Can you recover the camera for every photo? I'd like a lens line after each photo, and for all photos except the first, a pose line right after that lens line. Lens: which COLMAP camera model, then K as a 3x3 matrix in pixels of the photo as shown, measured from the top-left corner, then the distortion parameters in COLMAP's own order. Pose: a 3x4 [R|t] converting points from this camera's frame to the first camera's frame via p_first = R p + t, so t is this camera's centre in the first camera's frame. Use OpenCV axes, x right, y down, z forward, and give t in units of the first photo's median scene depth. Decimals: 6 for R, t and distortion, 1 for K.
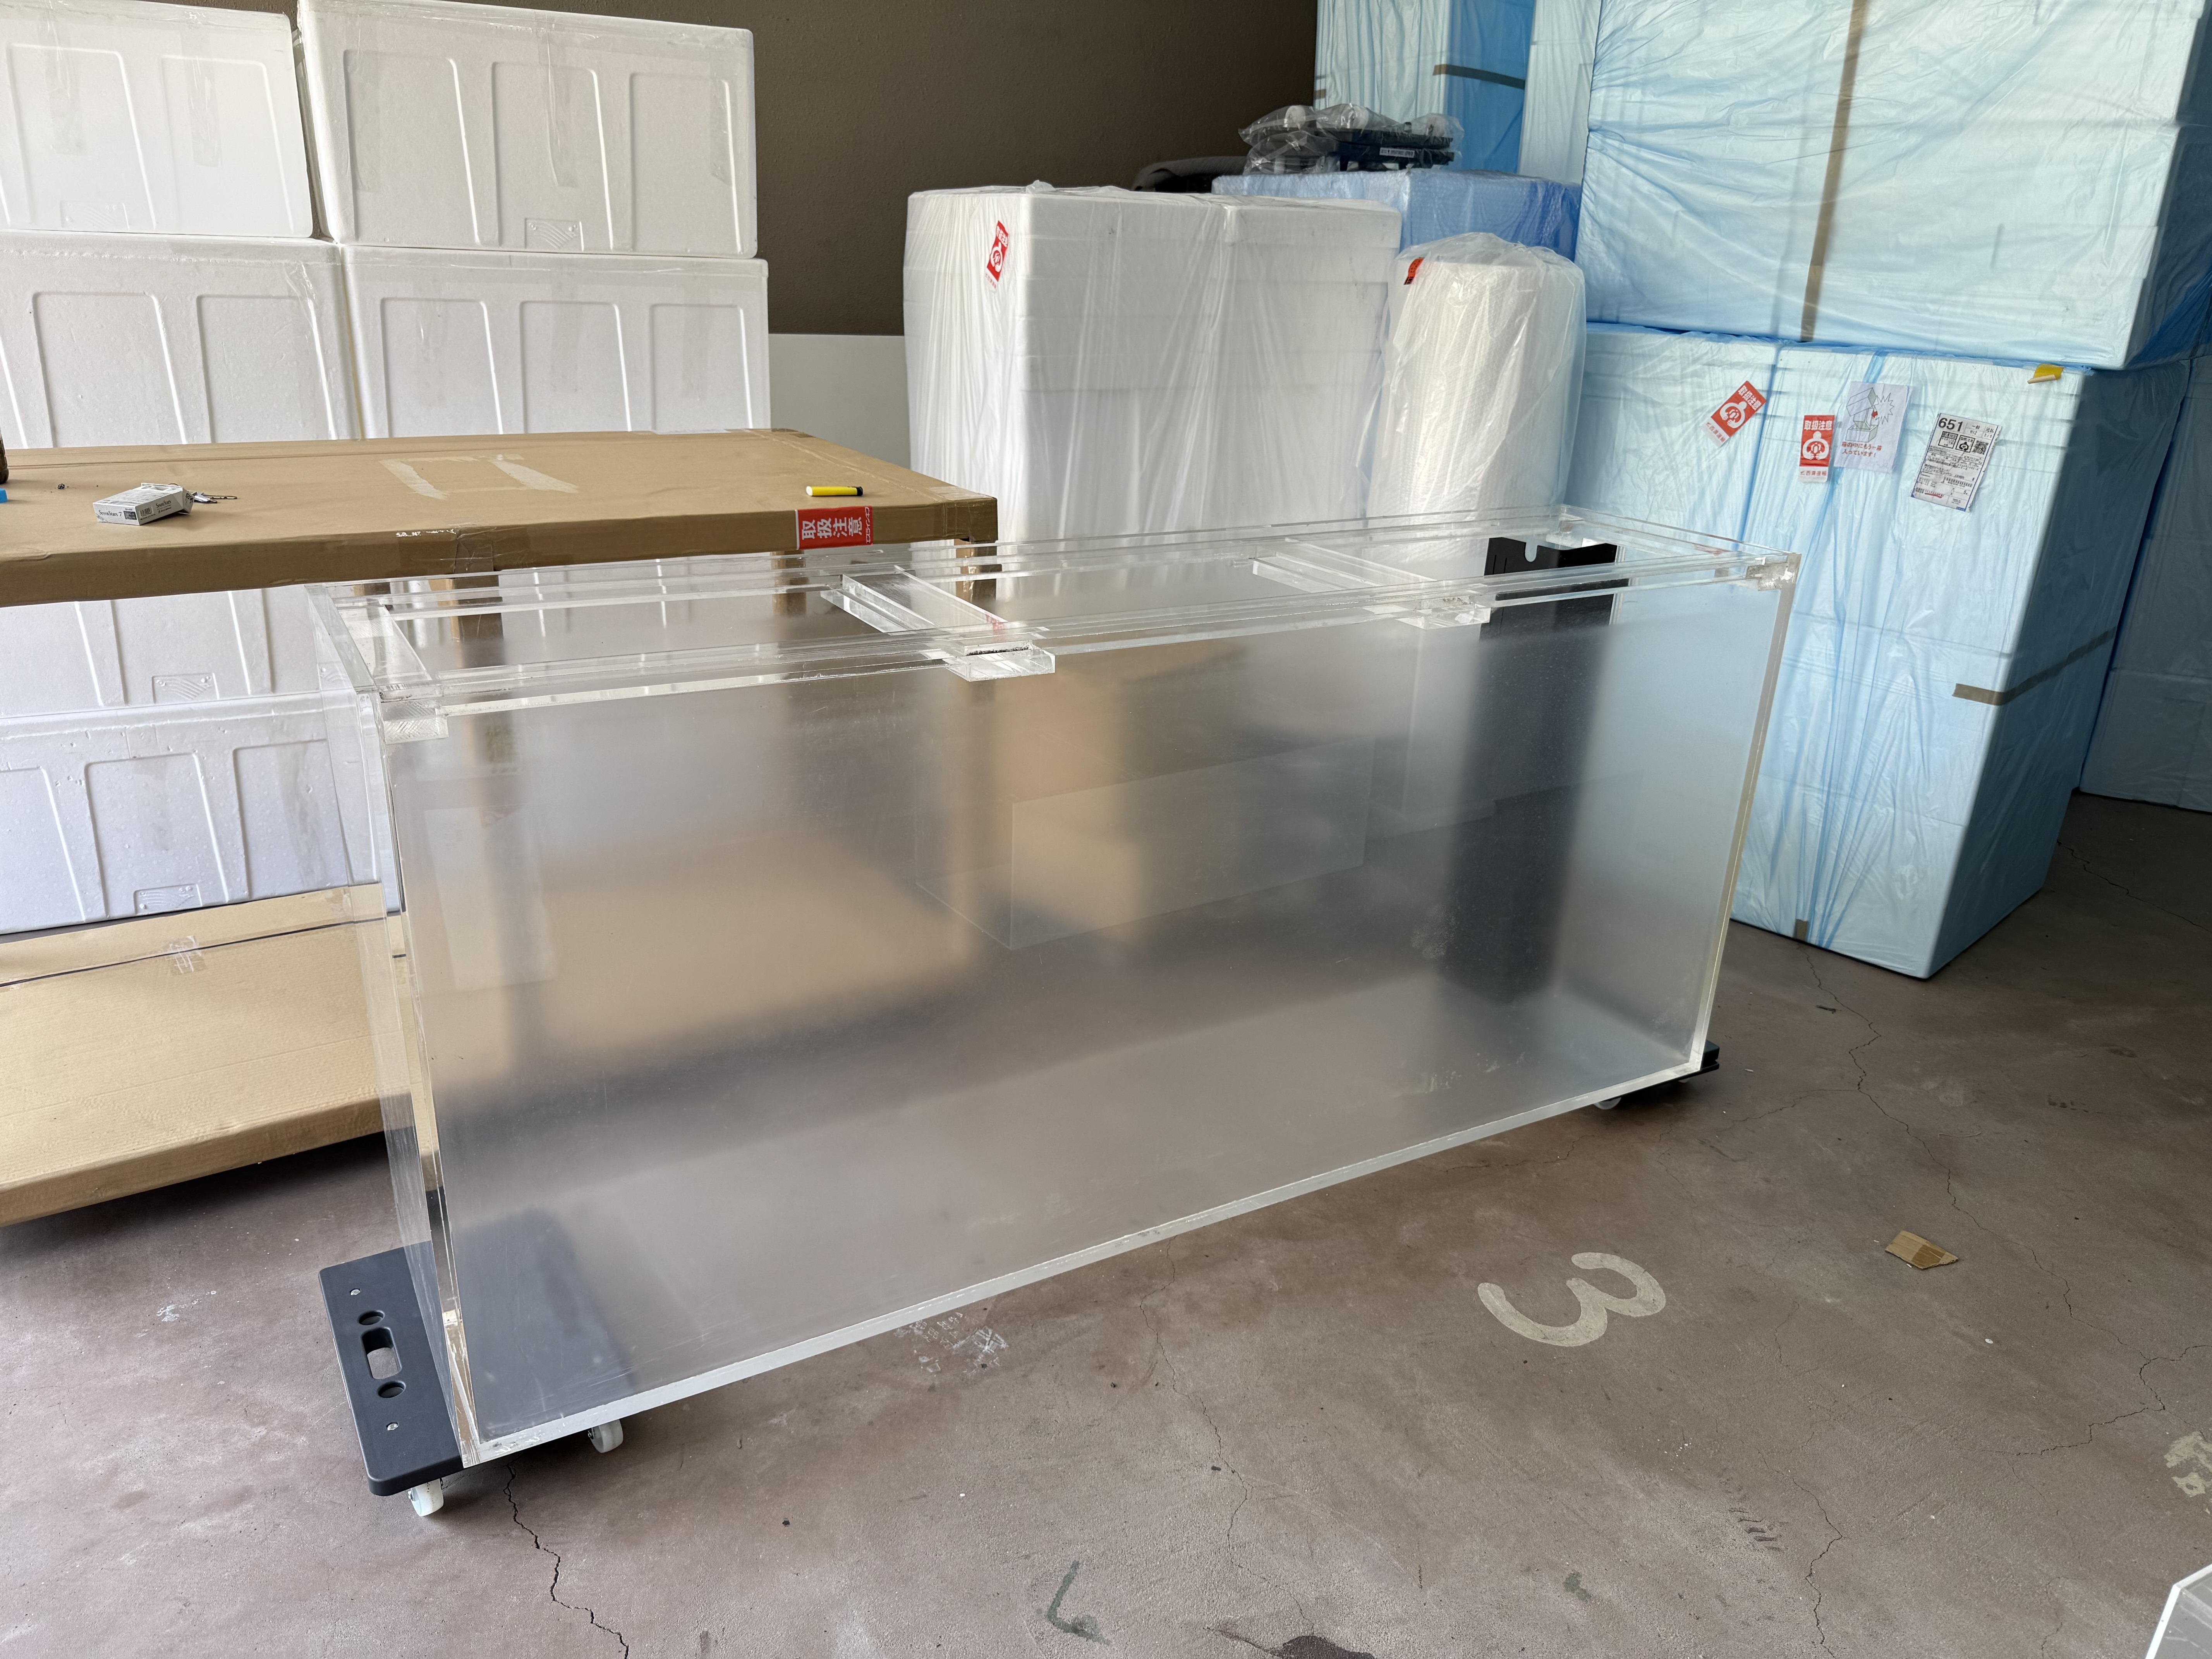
lens RADIAL K [[1575.6, 0, 1121.2], [0, 1575.6, 823.1], [0, 0, 1]] dist [-0.014199, 0.005884]
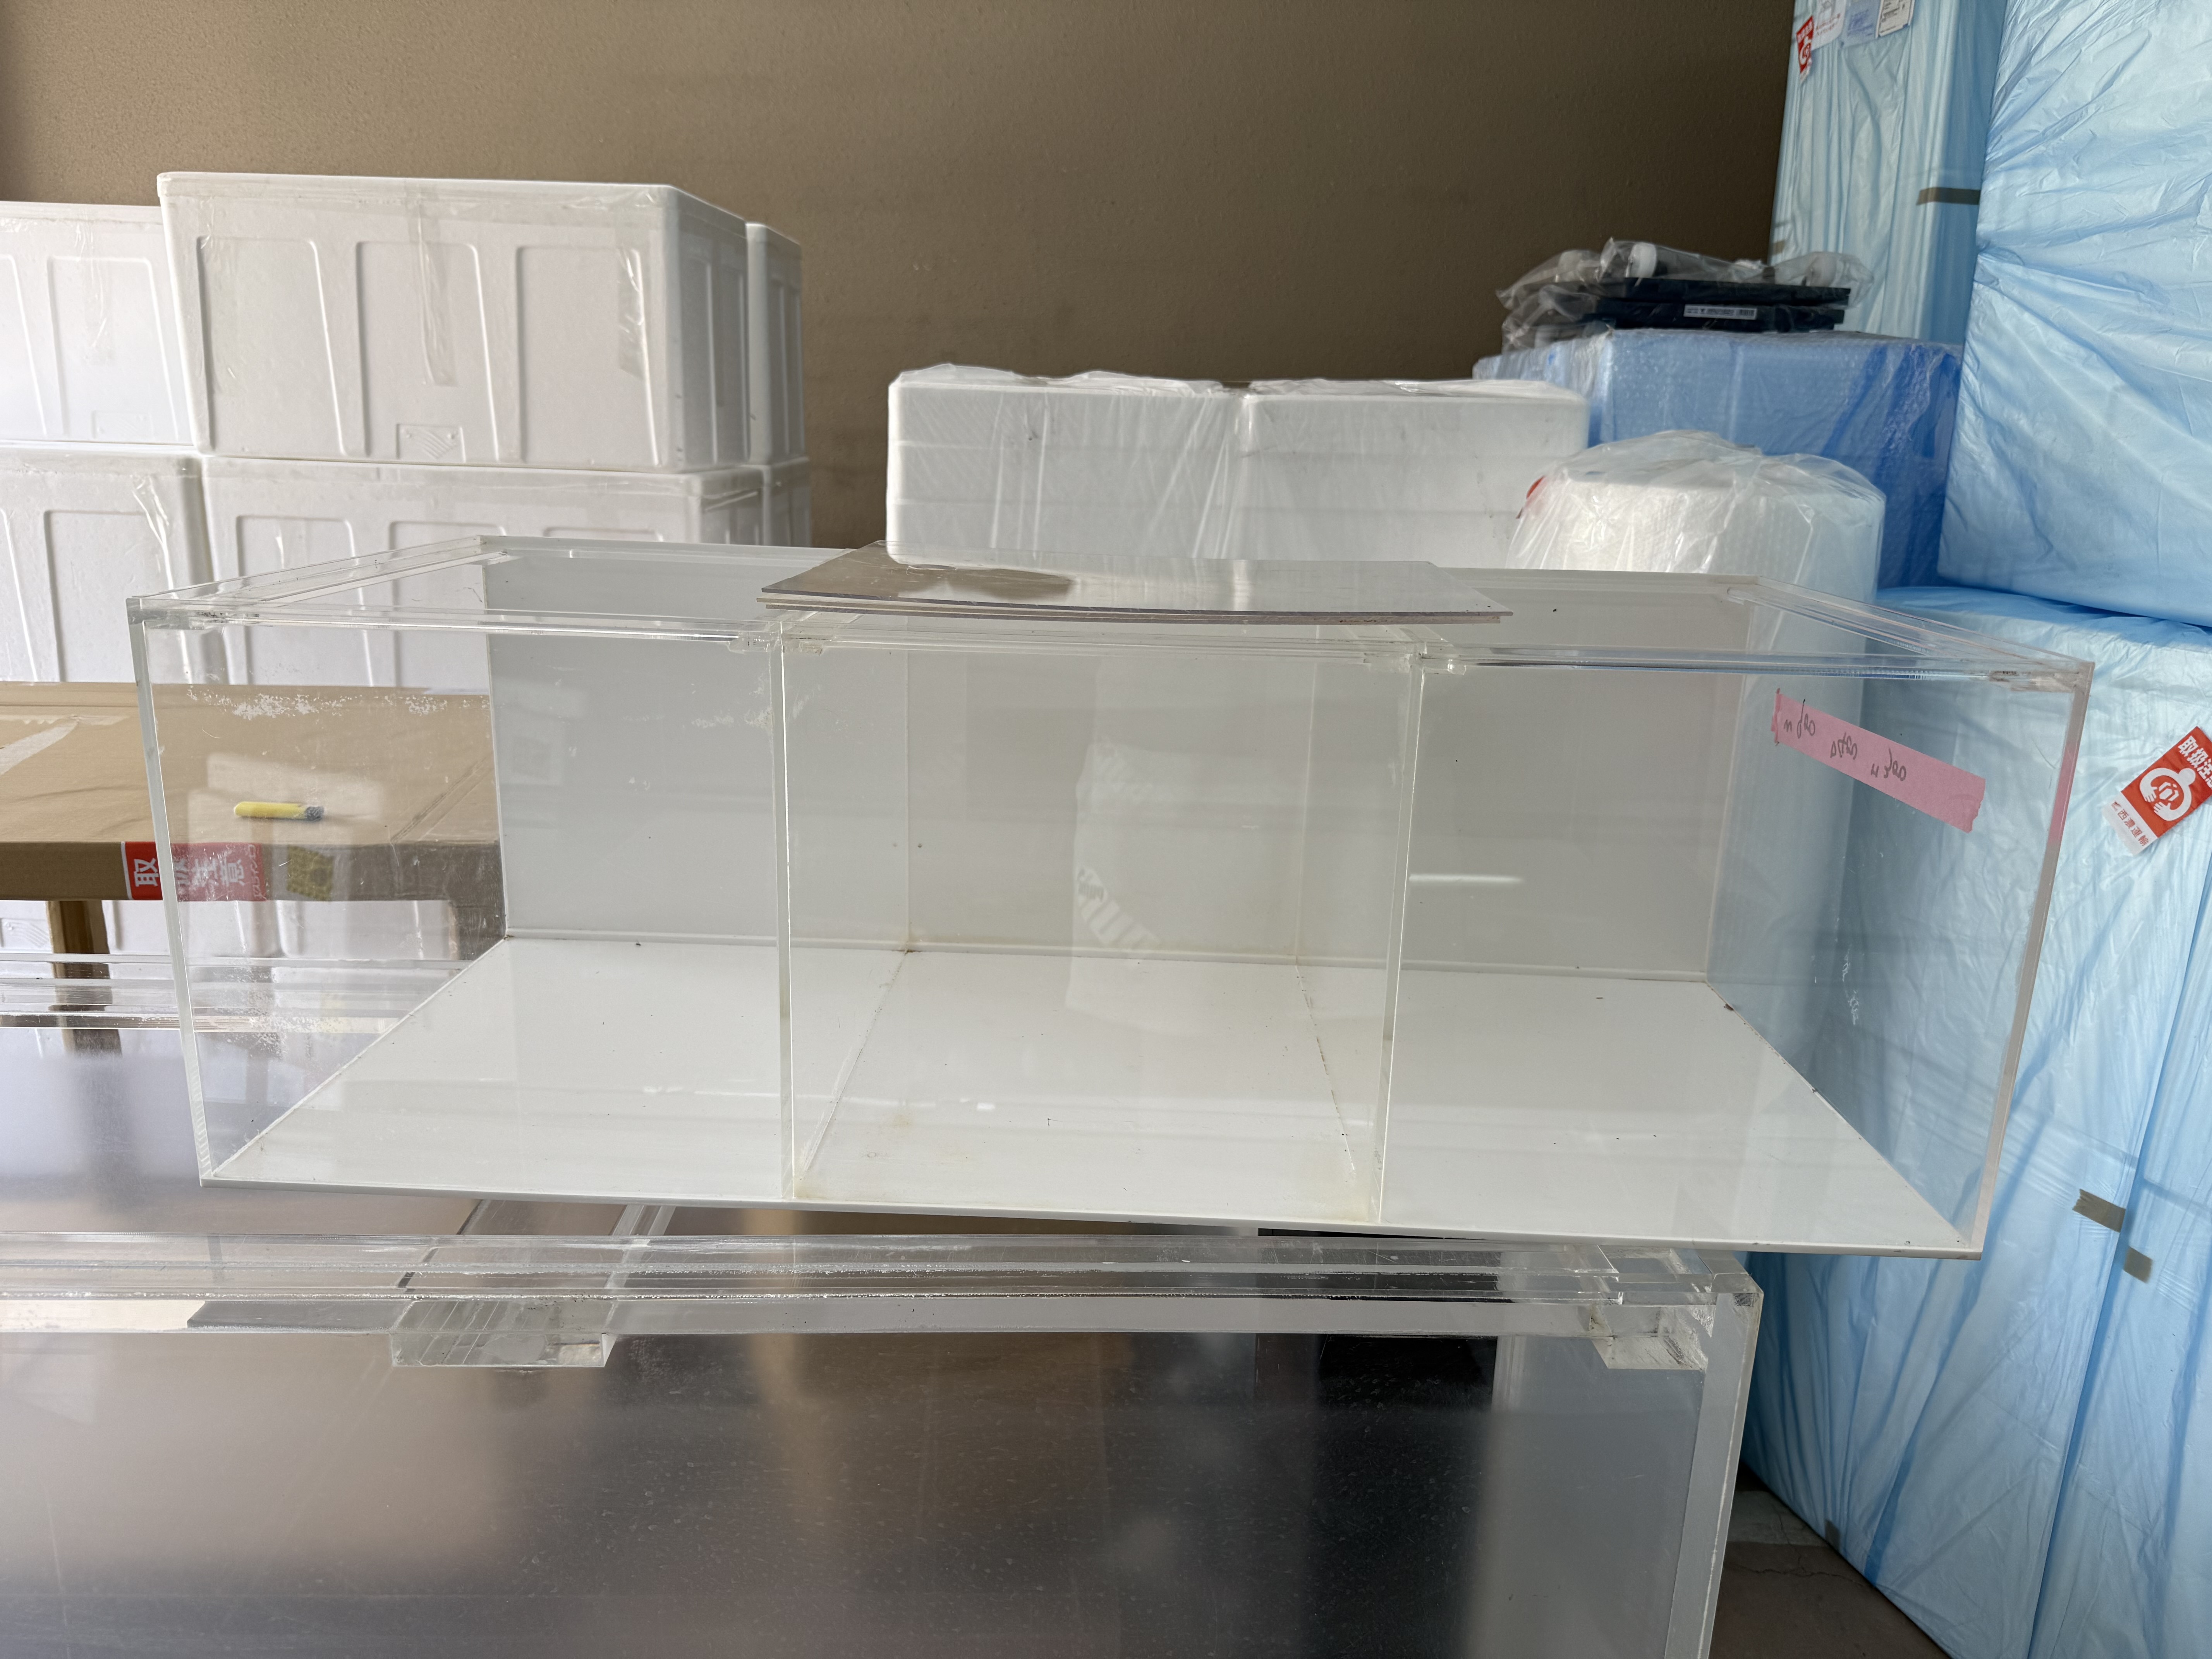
lens RADIAL K [[1575.6, 0, 1105.2], [0, 1575.6, 840.1], [0, 0, 1]] dist [-0.014199, 0.005884]
pose [[0.882956, 0.109393, -0.456532, 0.318621], [-0.160606, 0.984181, -0.074794, -0.155696], [0.441128, 0.139362, 0.886558, 0.428471]]
